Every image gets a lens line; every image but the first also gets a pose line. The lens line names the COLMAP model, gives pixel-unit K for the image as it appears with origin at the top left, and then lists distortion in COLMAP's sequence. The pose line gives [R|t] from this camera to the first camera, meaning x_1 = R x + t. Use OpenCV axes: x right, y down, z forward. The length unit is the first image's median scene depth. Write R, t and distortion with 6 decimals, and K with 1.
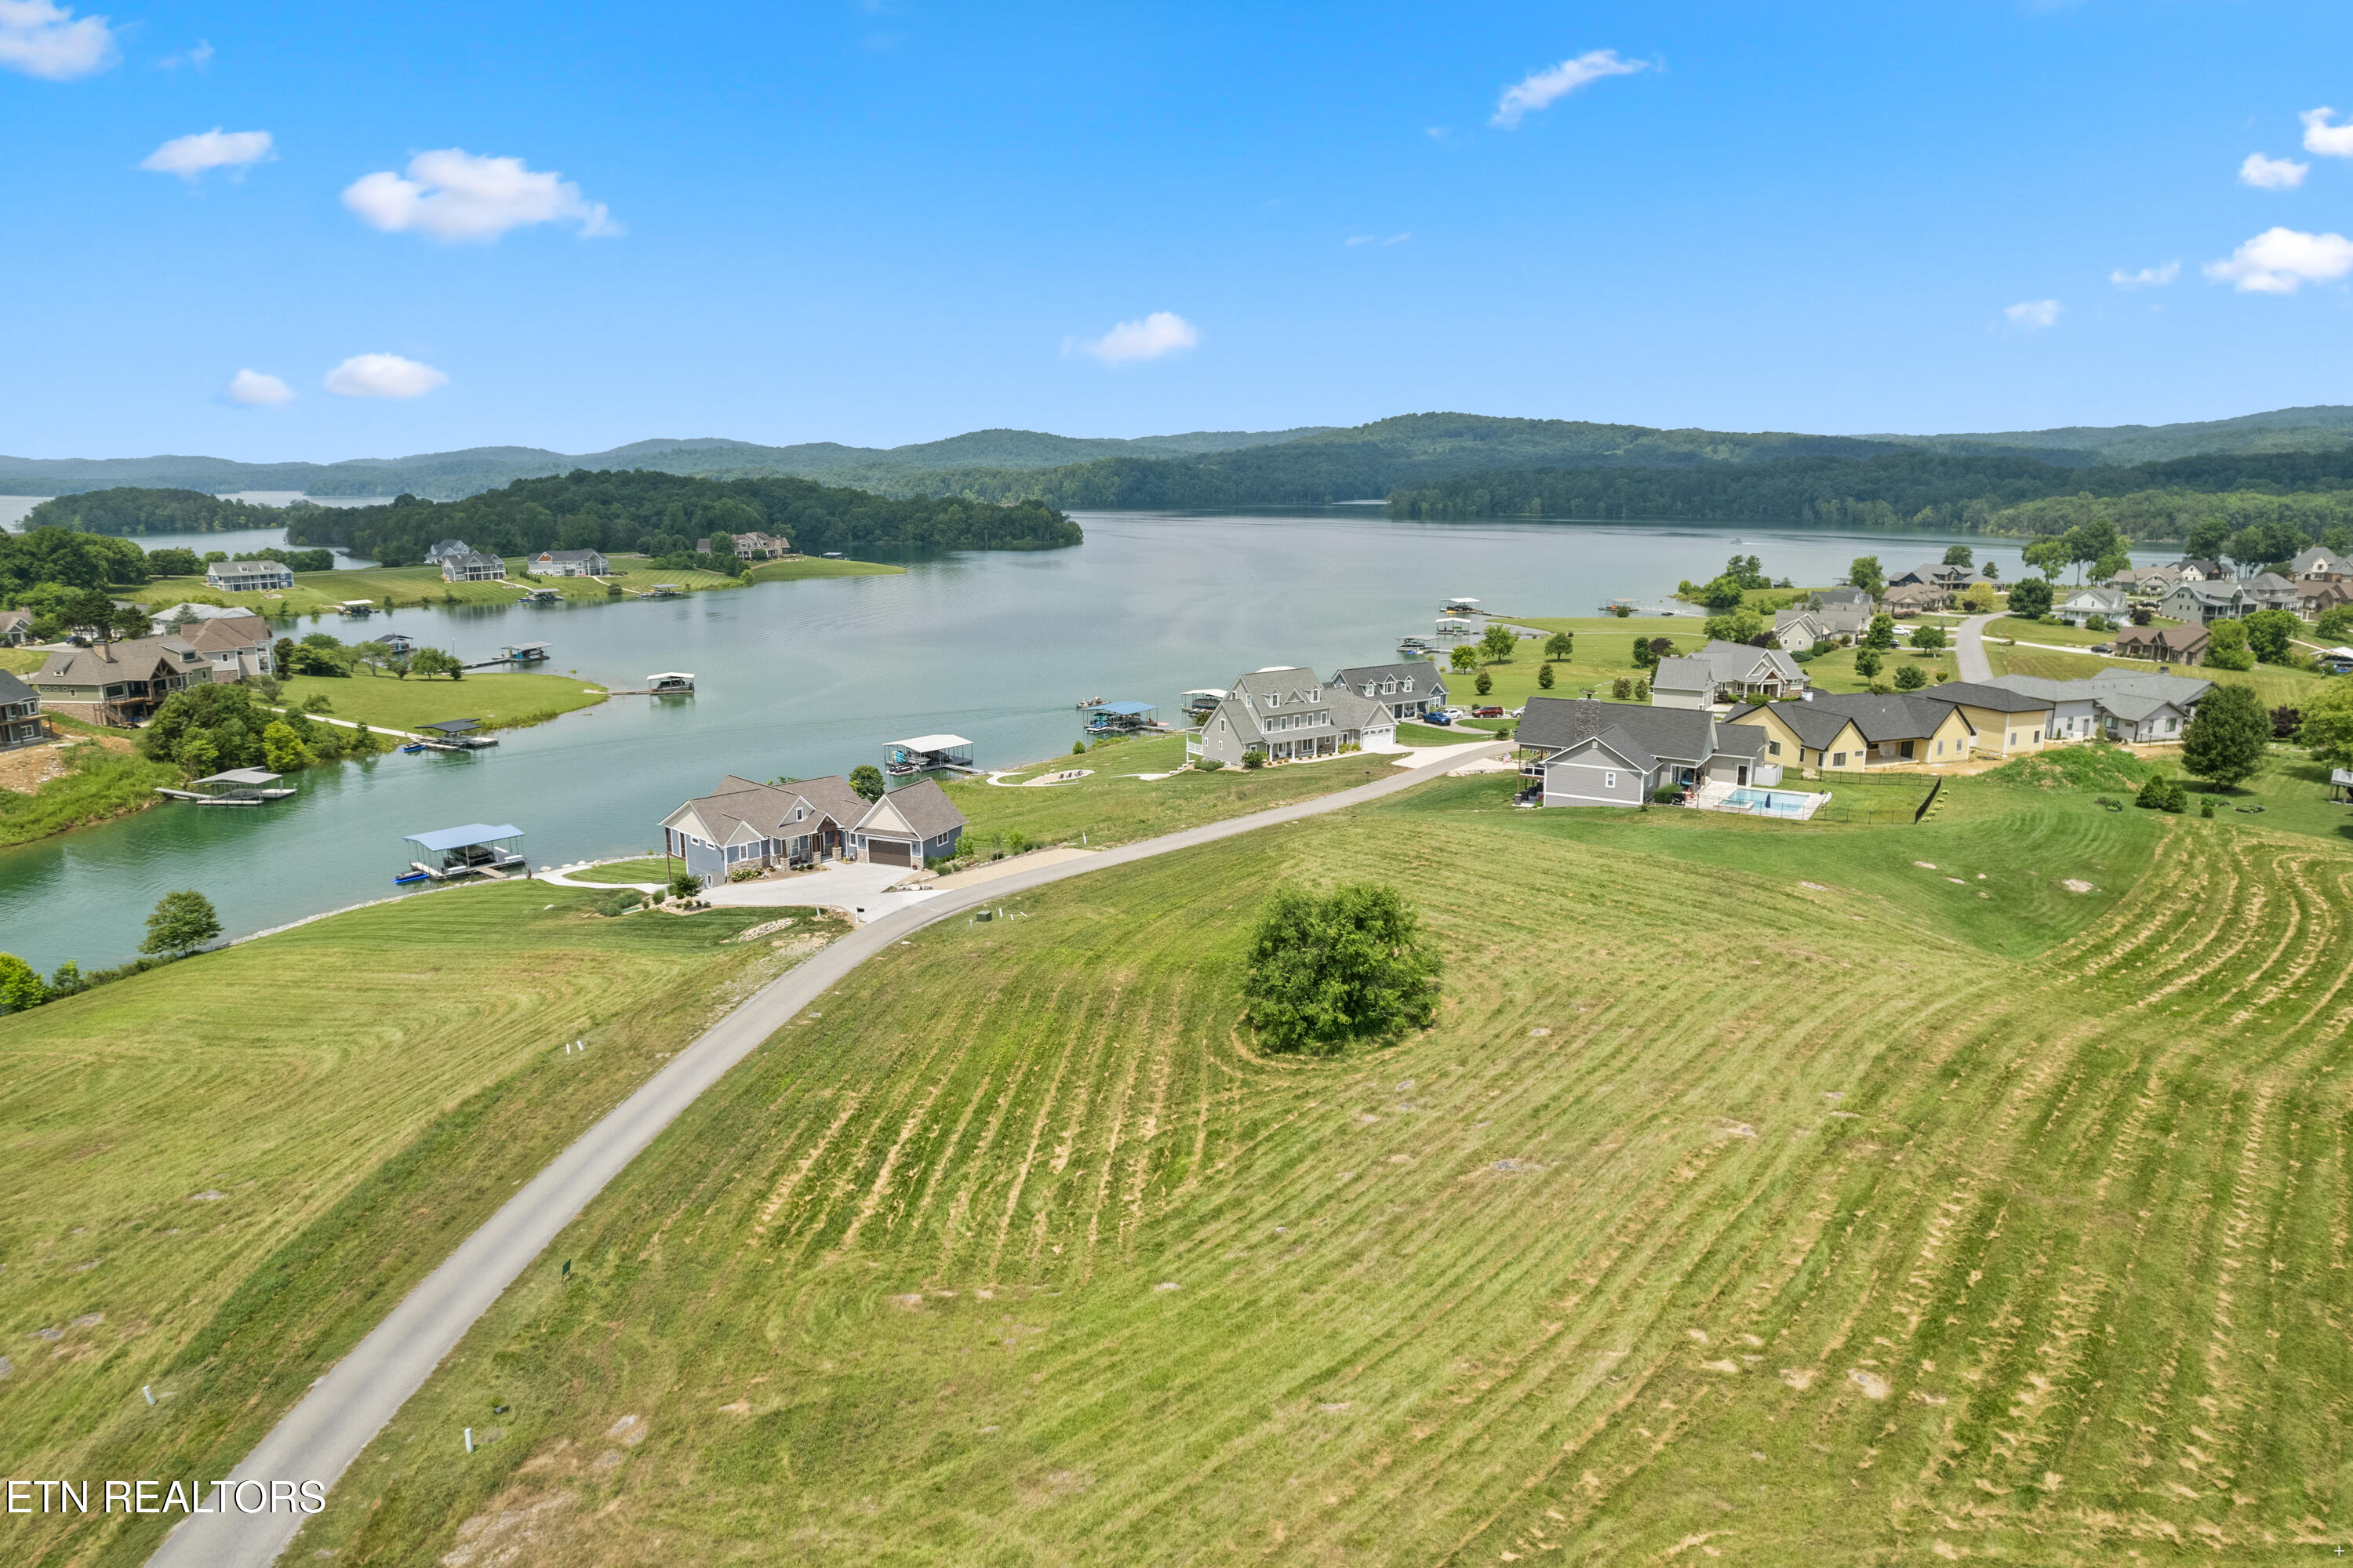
lens RADIAL K [[1495.7, 0, 1176.5], [0, 1495.7, 784.0], [0, 0, 1]] dist [-0.080008, 0.074574]
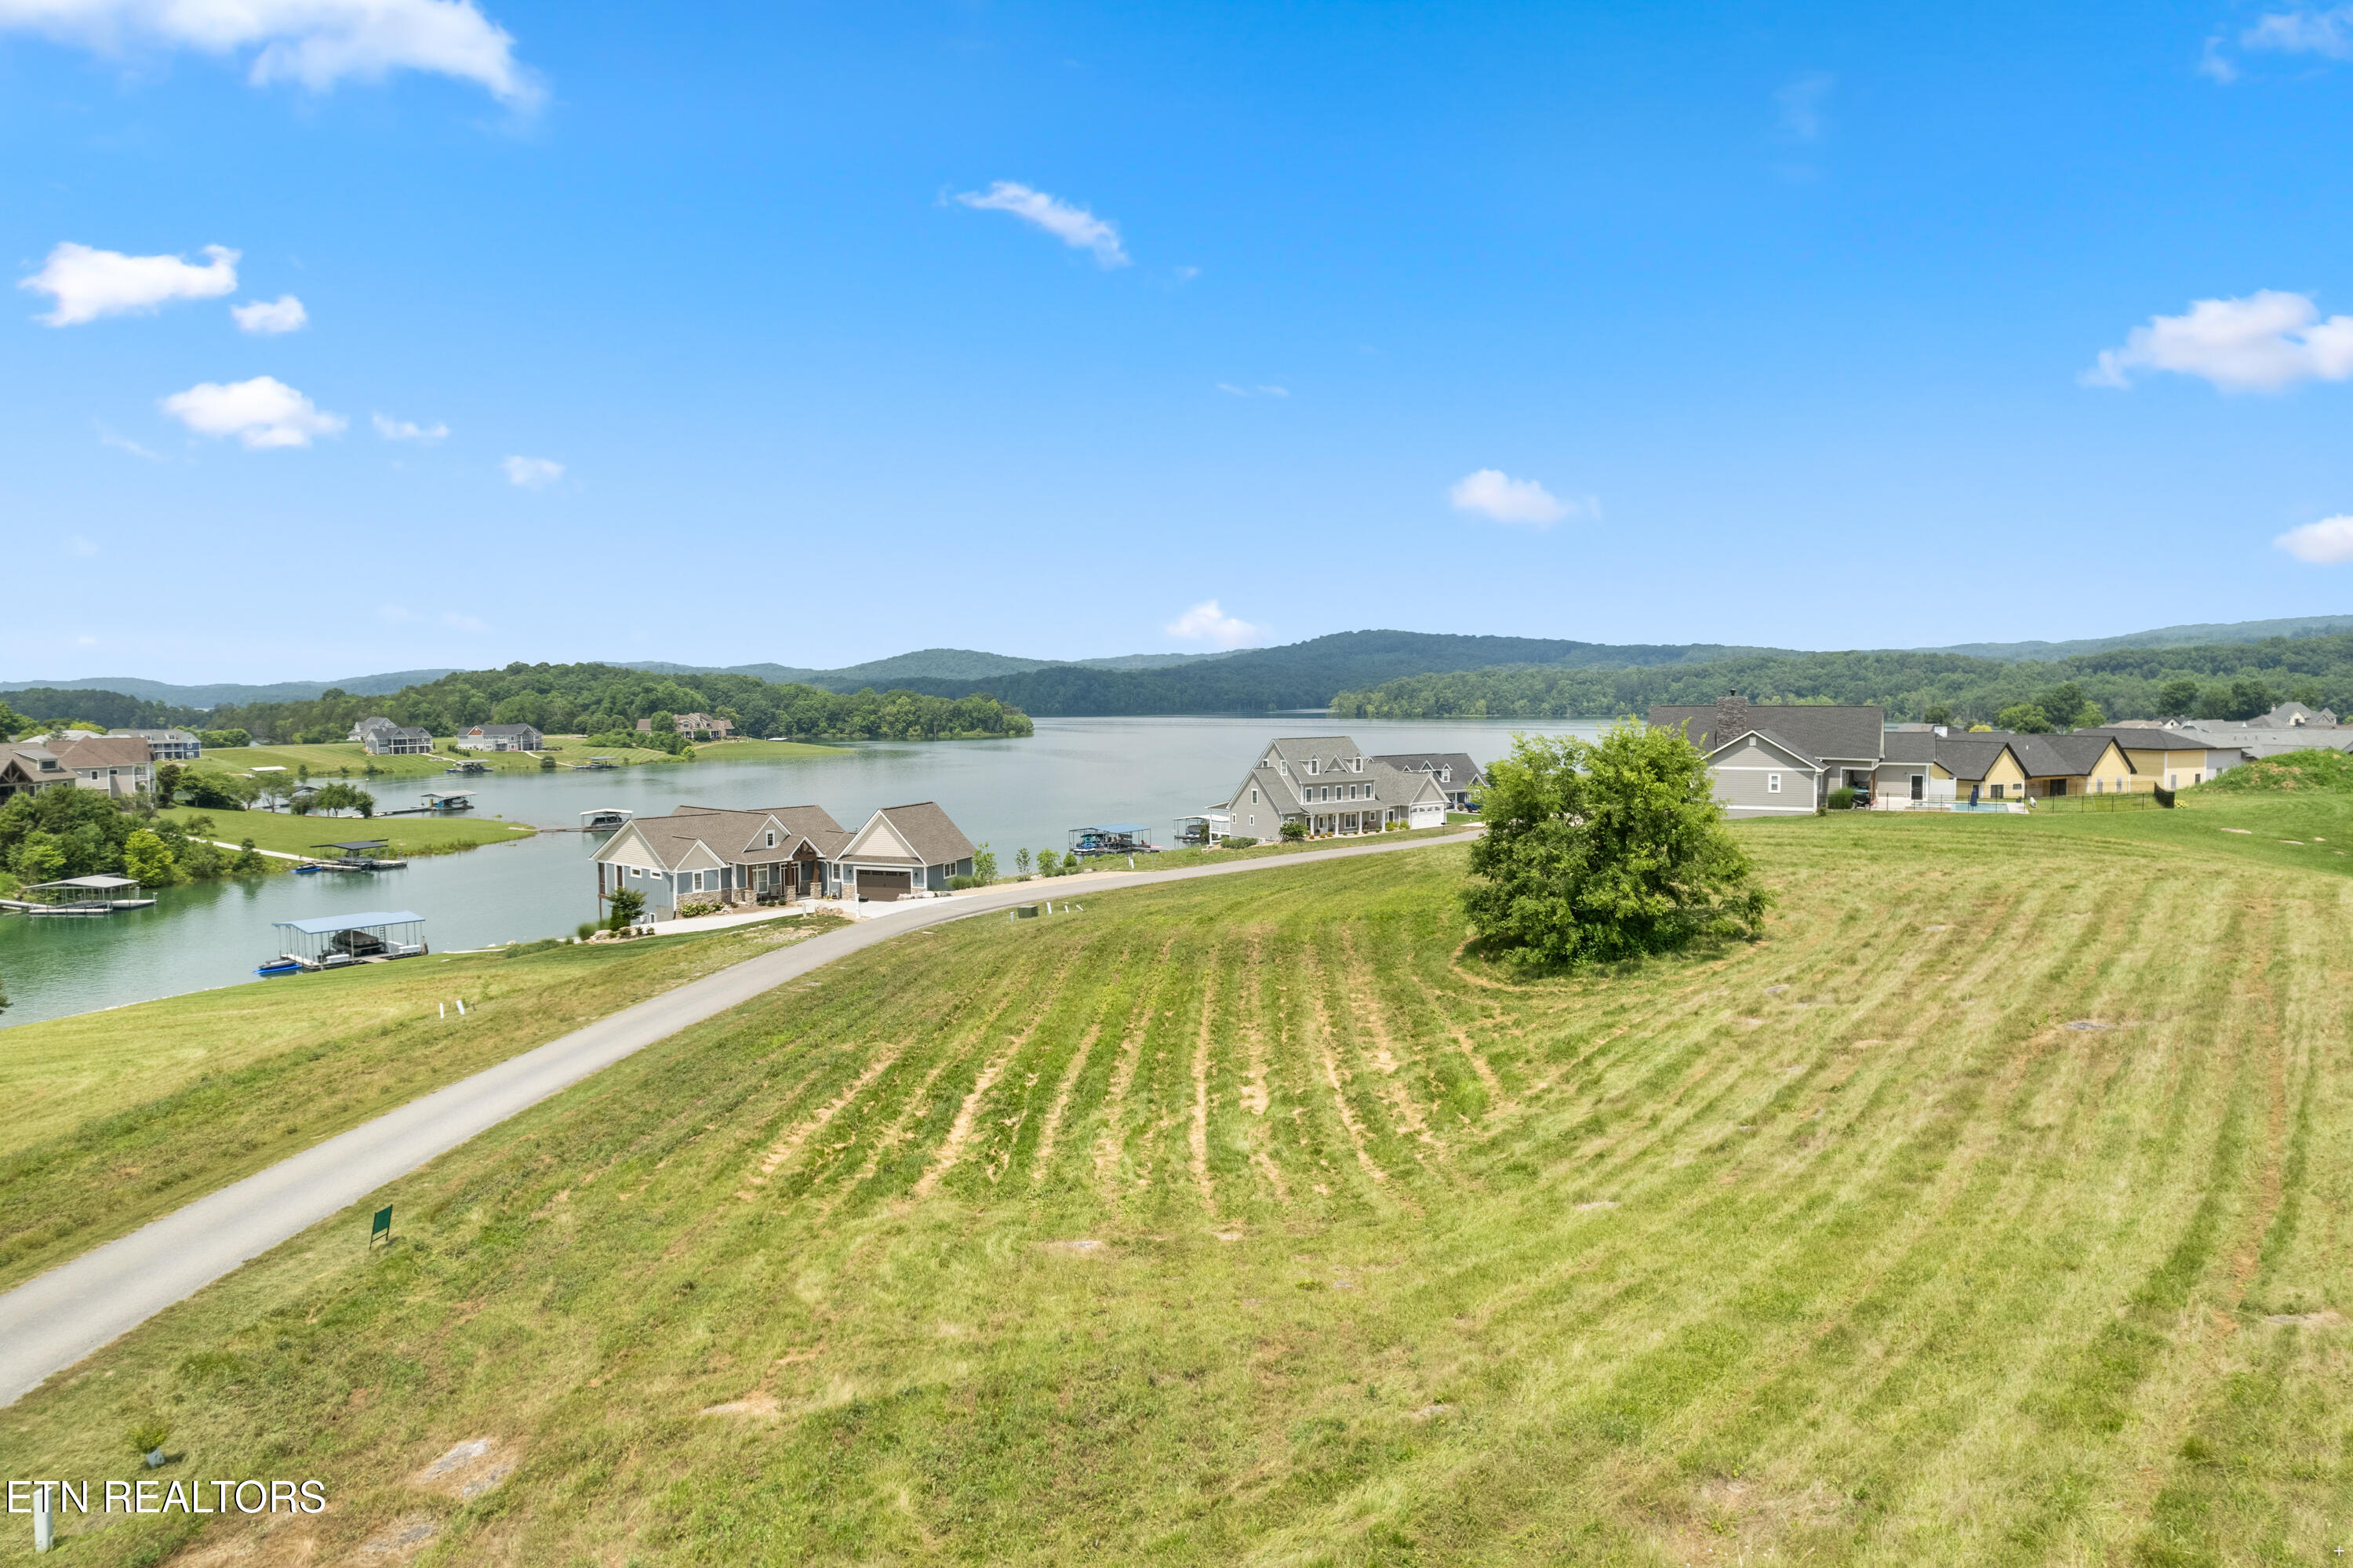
lens RADIAL K [[1495.7, 0, 1176.5], [0, 1495.7, 784.0], [0, 0, 1]] dist [-0.080008, 0.074574]
pose [[0.999104, -0.005910, 0.041912, -0.071304], [0.012042, 0.988974, -0.147597, 0.114036], [-0.040578, 0.147970, 0.988159, 0.206718]]
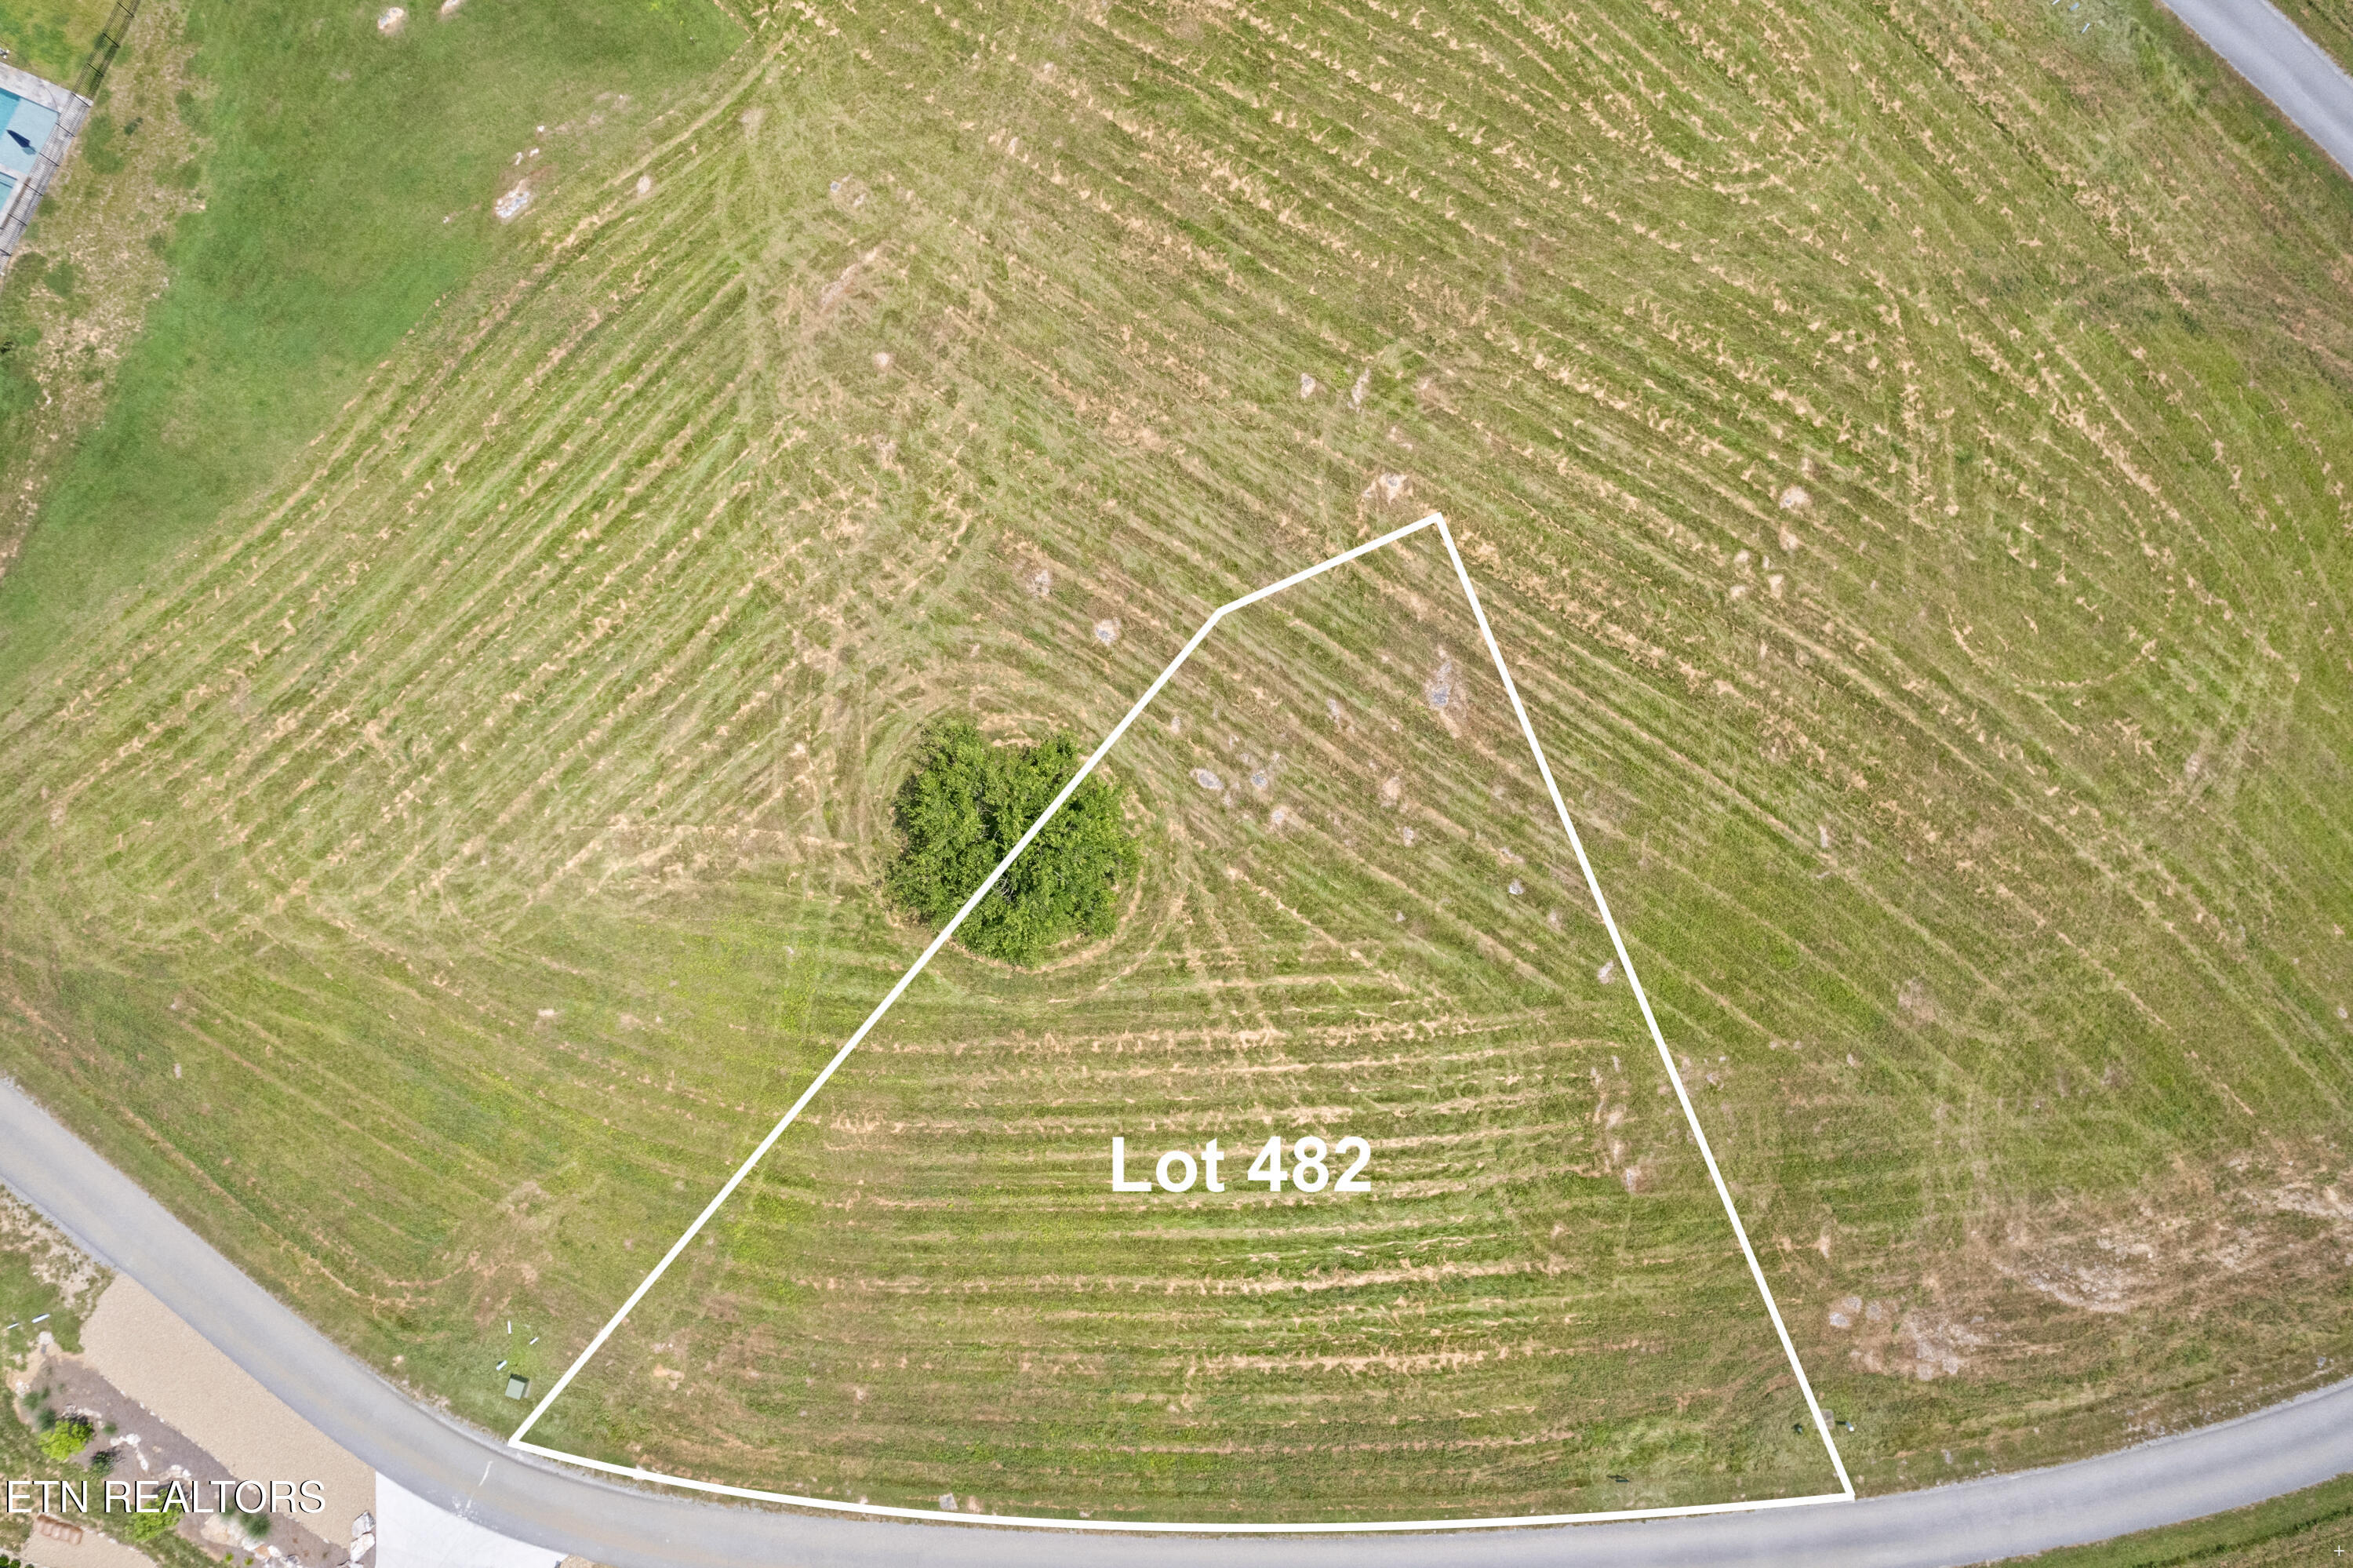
lens RADIAL K [[1495.7, 0, 1176.5], [0, 1495.7, 784.0], [0, 0, 1]] dist [-0.080008, 0.074574]
pose [[-0.122396, -0.986632, 0.107593, 0.025867], [0.209643, 0.080260, 0.974478, -0.420013], [-0.970087, 0.141829, 0.197017, 0.458972]]
